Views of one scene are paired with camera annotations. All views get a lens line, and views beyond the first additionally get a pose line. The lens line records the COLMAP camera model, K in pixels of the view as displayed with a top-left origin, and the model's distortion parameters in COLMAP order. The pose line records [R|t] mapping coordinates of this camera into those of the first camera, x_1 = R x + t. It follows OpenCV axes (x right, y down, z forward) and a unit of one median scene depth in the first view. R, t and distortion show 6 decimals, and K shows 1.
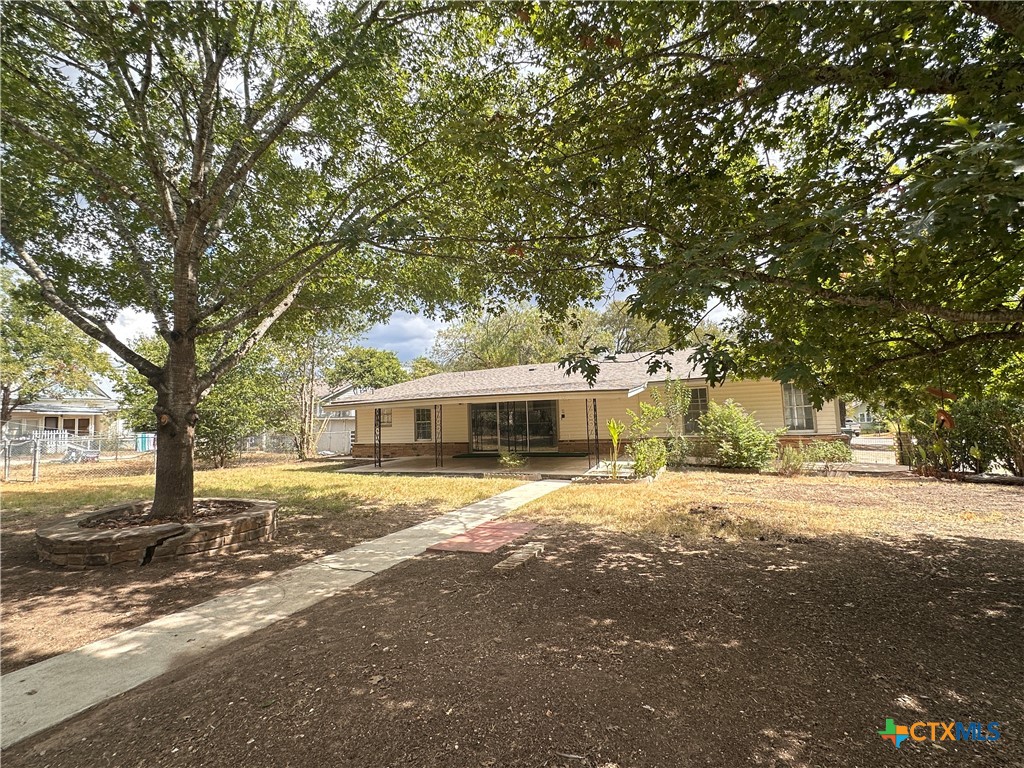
lens RADIAL K [[472.2, 0, 510.2], [0, 472.2, 383.6], [0, 0, 1]] dist [-0.000648, 0.001545]
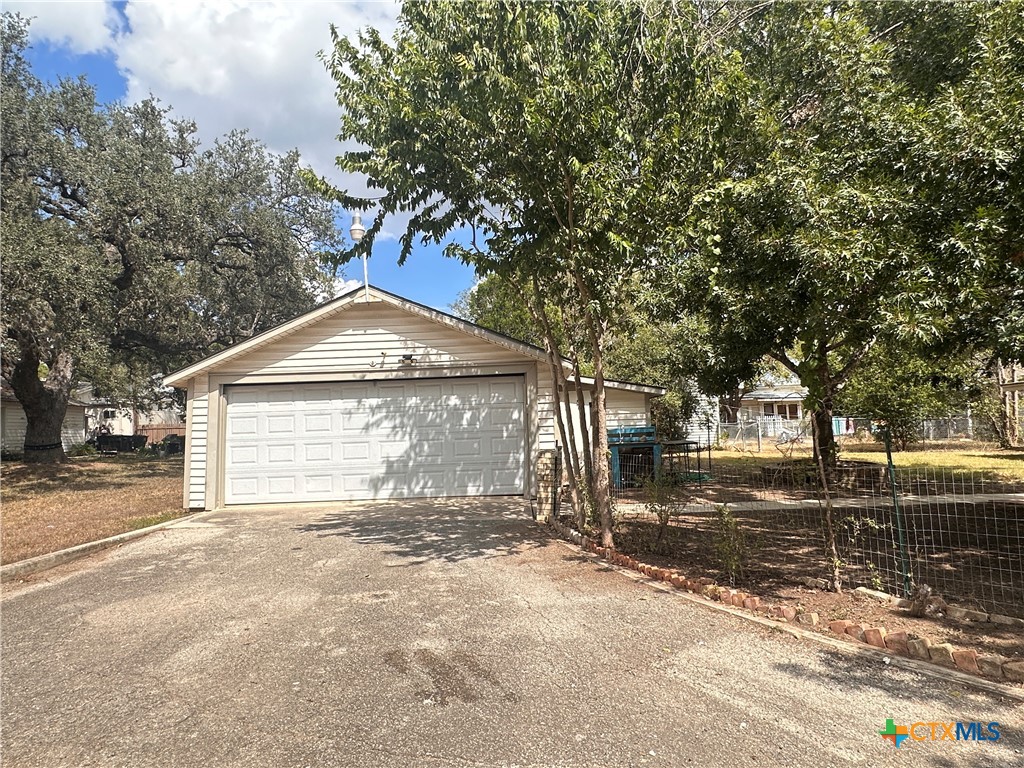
lens RADIAL K [[638.4, 0, 509.8], [0, 638.4, 384.1], [0, 0, 1]] dist [-0.000331, 0.001254]
pose [[0.400975, -0.050939, -0.914672, 0.237827], [0.095587, 0.995329, -0.013527, -0.018329], [0.911089, -0.082007, 0.403971, -0.230259]]
